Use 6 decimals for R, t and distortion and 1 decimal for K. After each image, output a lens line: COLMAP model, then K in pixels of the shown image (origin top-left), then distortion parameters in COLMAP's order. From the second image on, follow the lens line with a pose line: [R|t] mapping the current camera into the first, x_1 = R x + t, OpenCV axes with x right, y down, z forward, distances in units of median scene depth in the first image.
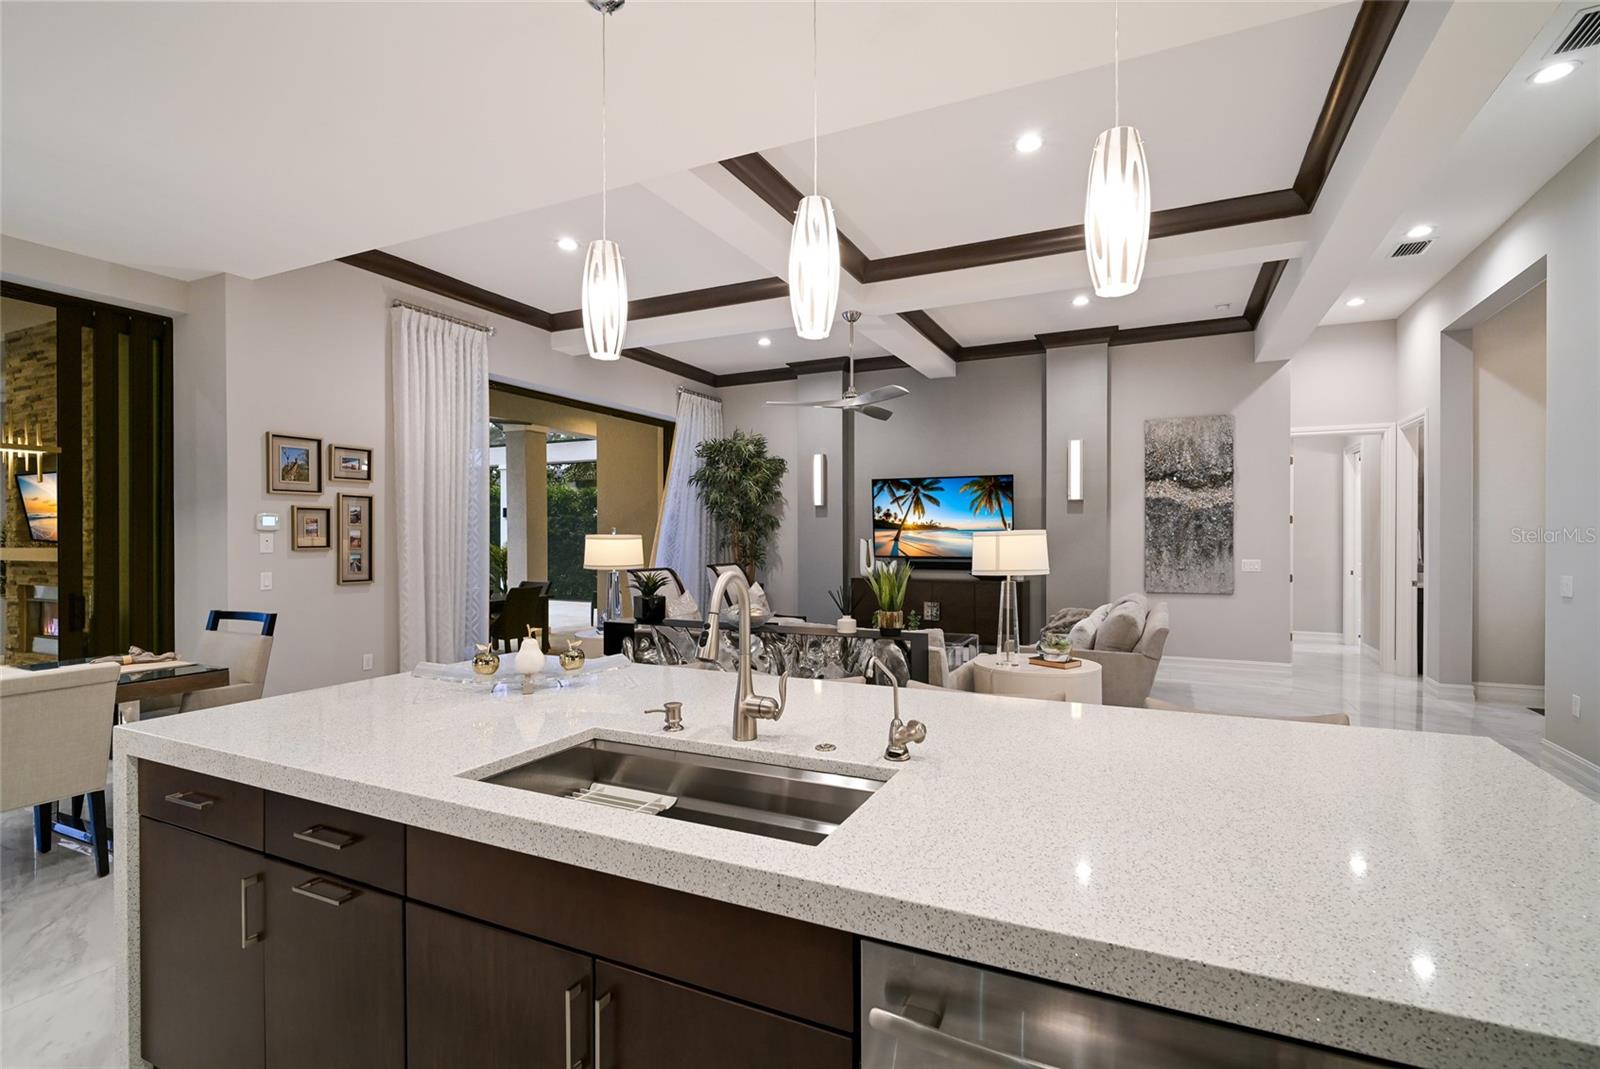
lens RADIAL K [[761.0, 0, 798.1], [0, 761.0, 526.5], [0, 0, 1]] dist [-0.003342, -0.008737]
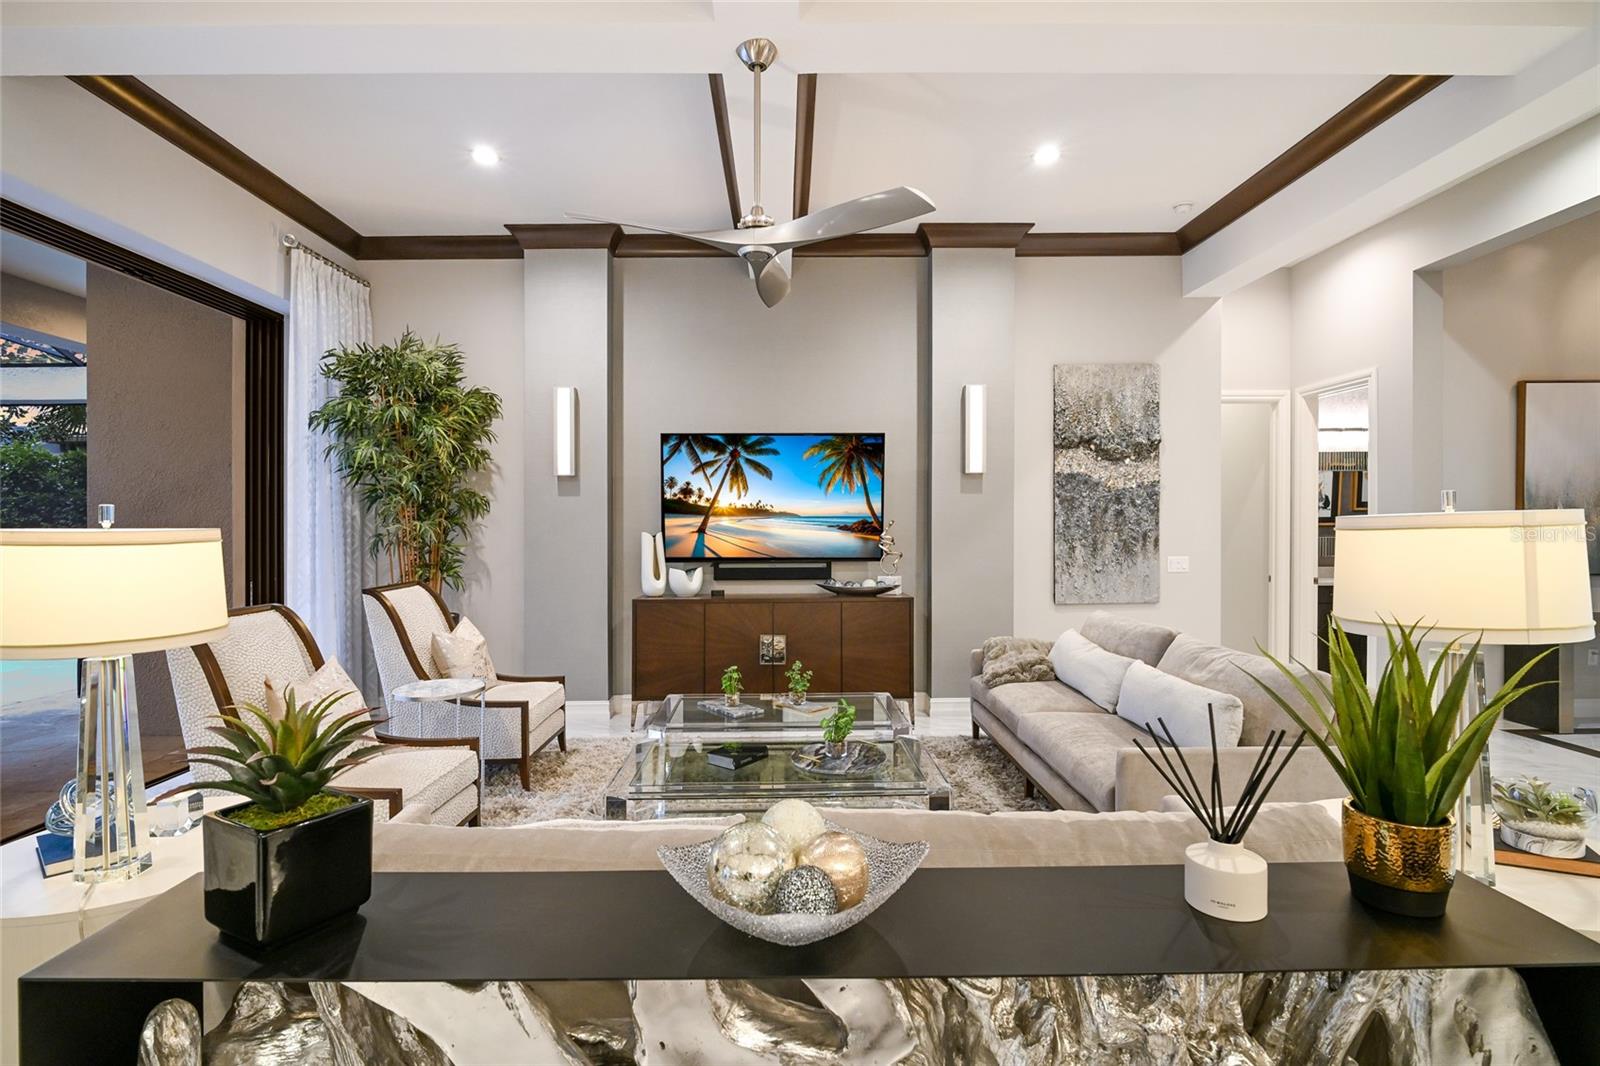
lens RADIAL K [[816.2, 0, 798.7], [0, 816.2, 509.8], [0, 0, 1]] dist [-0.000207, 0.000536]
pose [[0.901749, 0.005647, 0.432223, -0.086135], [-0.003454, 0.999977, -0.005859, 0.002788], [-0.432246, 0.003790, 0.901748, 0.373497]]
